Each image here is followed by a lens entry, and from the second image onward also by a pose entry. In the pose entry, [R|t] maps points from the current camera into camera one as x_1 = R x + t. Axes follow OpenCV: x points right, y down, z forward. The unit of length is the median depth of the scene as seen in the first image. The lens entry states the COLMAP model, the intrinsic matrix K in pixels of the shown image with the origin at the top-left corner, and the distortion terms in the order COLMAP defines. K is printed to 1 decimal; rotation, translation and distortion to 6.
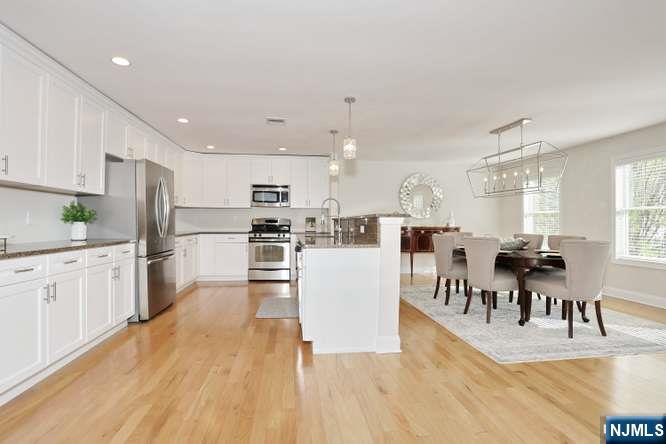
lens RADIAL K [[325.4, 0, 327.8], [0, 325.4, 219.7], [0, 0, 1]] dist [-0.045454, 0.010039]
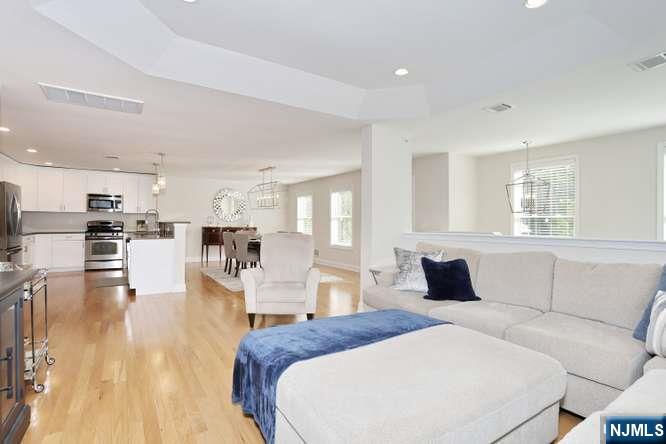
lens RADIAL K [[325.4, 0, 324.5], [0, 325.4, 221.4], [0, 0, 1]] dist [-0.045454, 0.010039]
pose [[0.902361, 0.003418, 0.430968, 0.092246], [-0.006234, 0.999967, 0.005121, -0.021785], [-0.430936, -0.007308, 0.902353, -0.757892]]
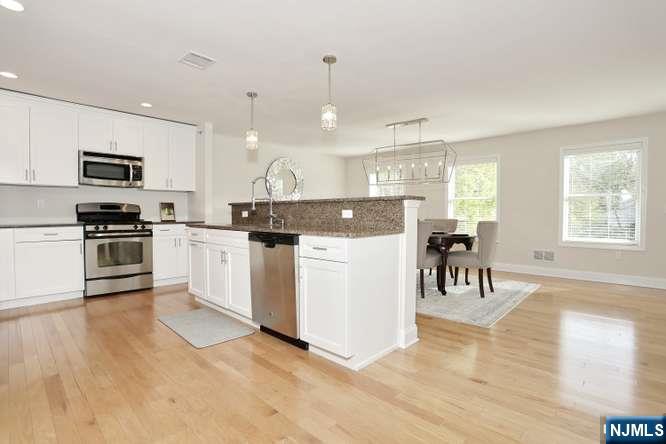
lens RADIAL K [[325.4, 0, 331.0], [0, 325.4, 219.2], [0, 0, 1]] dist [-0.045454, 0.010039]
pose [[0.775804, -0.017771, 0.630724, -0.377881], [-0.001894, 0.999533, 0.030492, 0.013669], [-0.630972, -0.024850, 0.775408, 0.281639]]
